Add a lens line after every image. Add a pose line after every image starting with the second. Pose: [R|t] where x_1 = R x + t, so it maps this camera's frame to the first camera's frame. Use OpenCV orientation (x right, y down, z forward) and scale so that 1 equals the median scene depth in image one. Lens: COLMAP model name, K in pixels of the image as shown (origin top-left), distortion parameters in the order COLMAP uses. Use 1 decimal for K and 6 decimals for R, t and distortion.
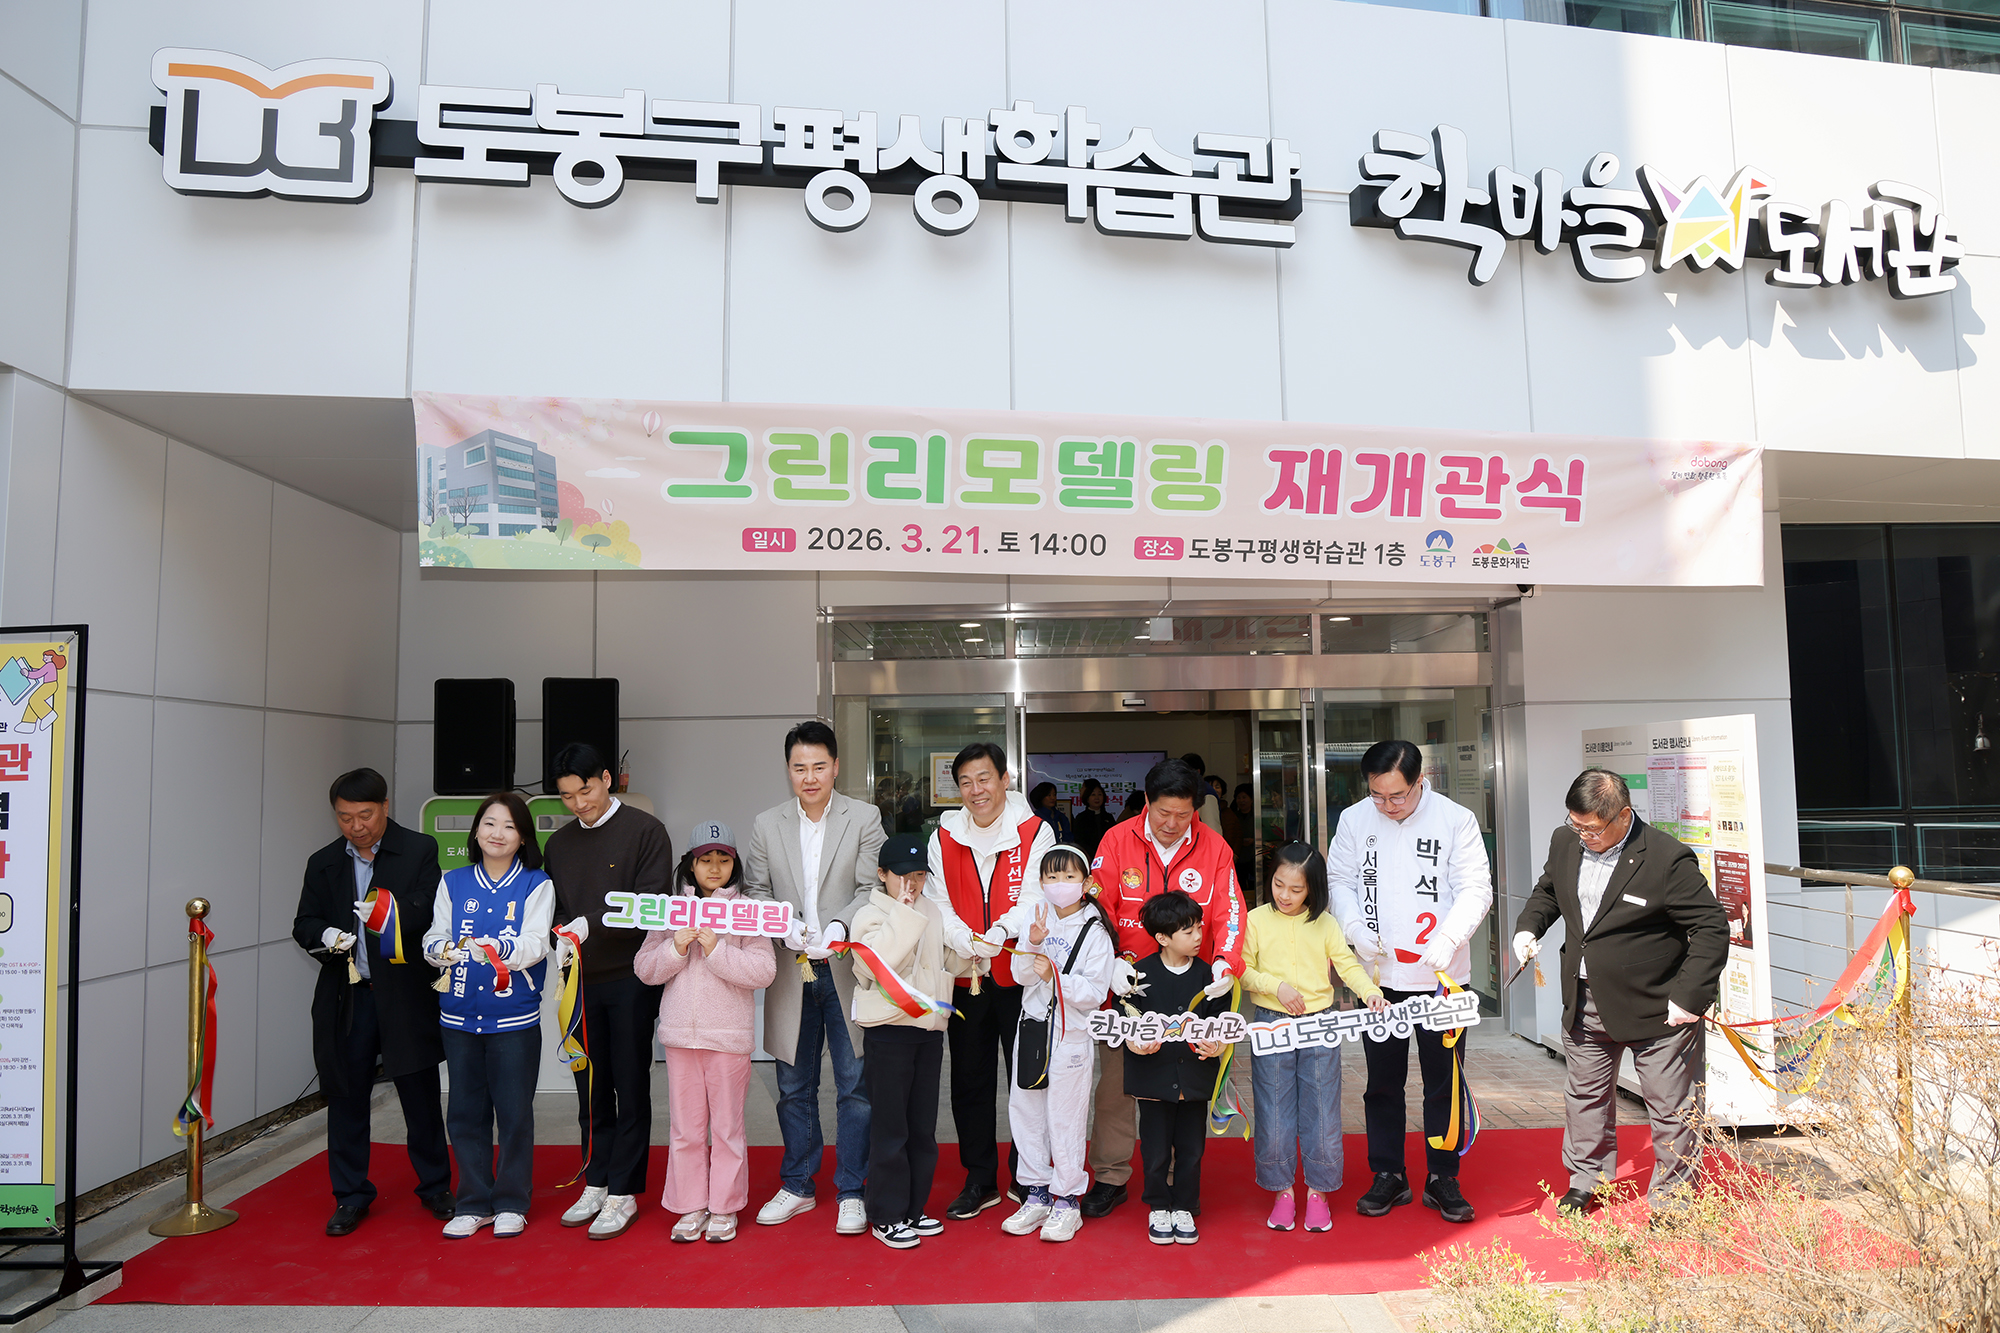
lens RADIAL K [[1345.1, 0, 1029.4], [0, 1345.1, 671.4], [0, 0, 1]] dist [-0.087635, 0.059446]
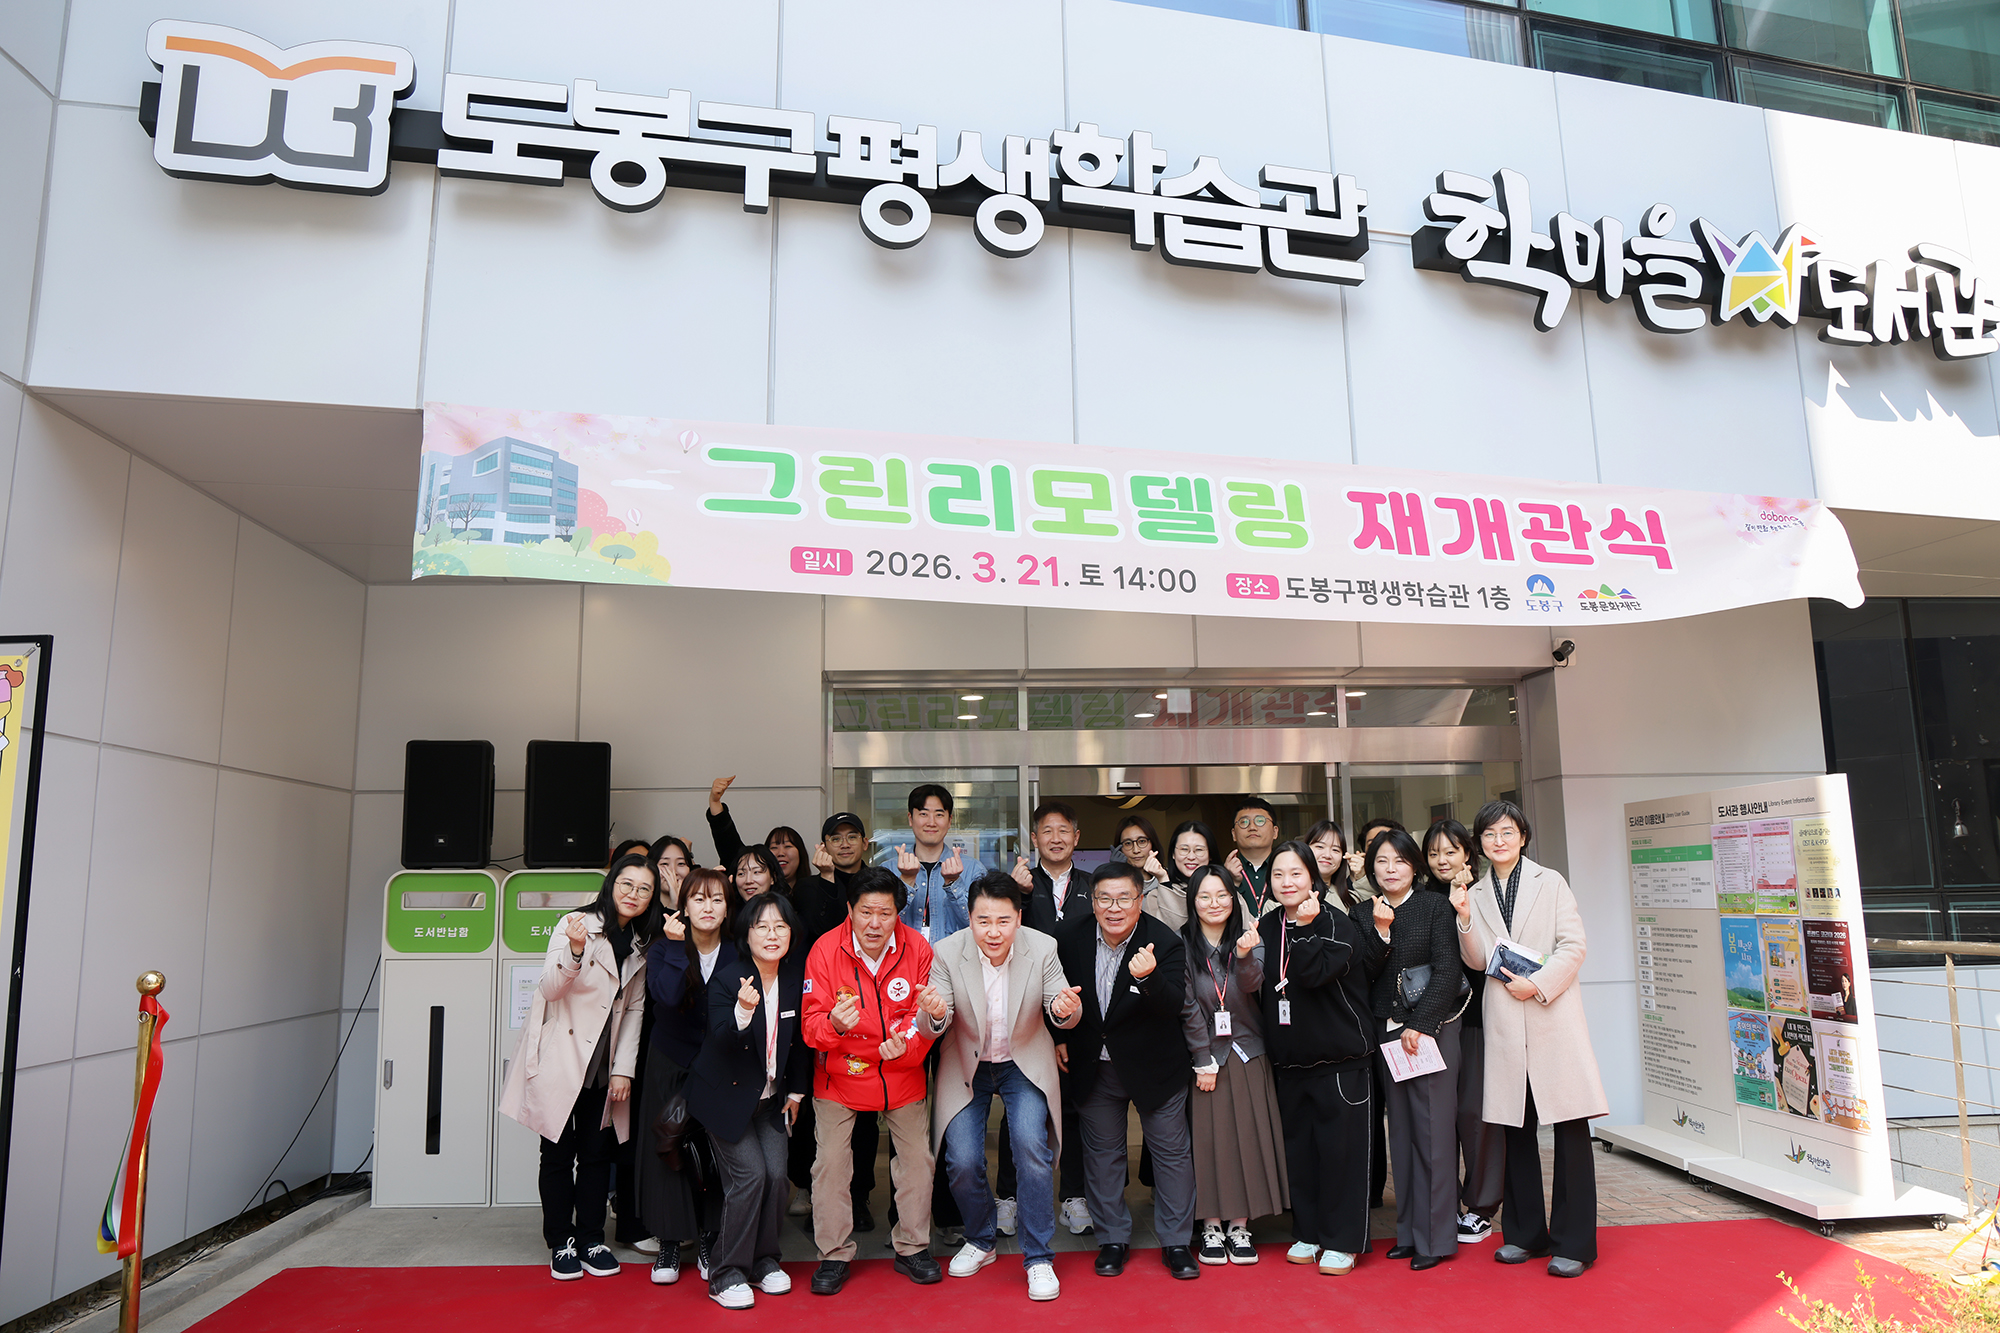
lens RADIAL K [[1345.1, 0, 1029.4], [0, 1345.1, 671.4], [0, 0, 1]] dist [-0.087635, 0.059446]
pose [[0.998057, 0.008095, 0.061779, -0.098114], [-0.003032, 0.996660, -0.081609, 0.037708], [-0.062234, 0.081263, 0.994748, 0.084742]]
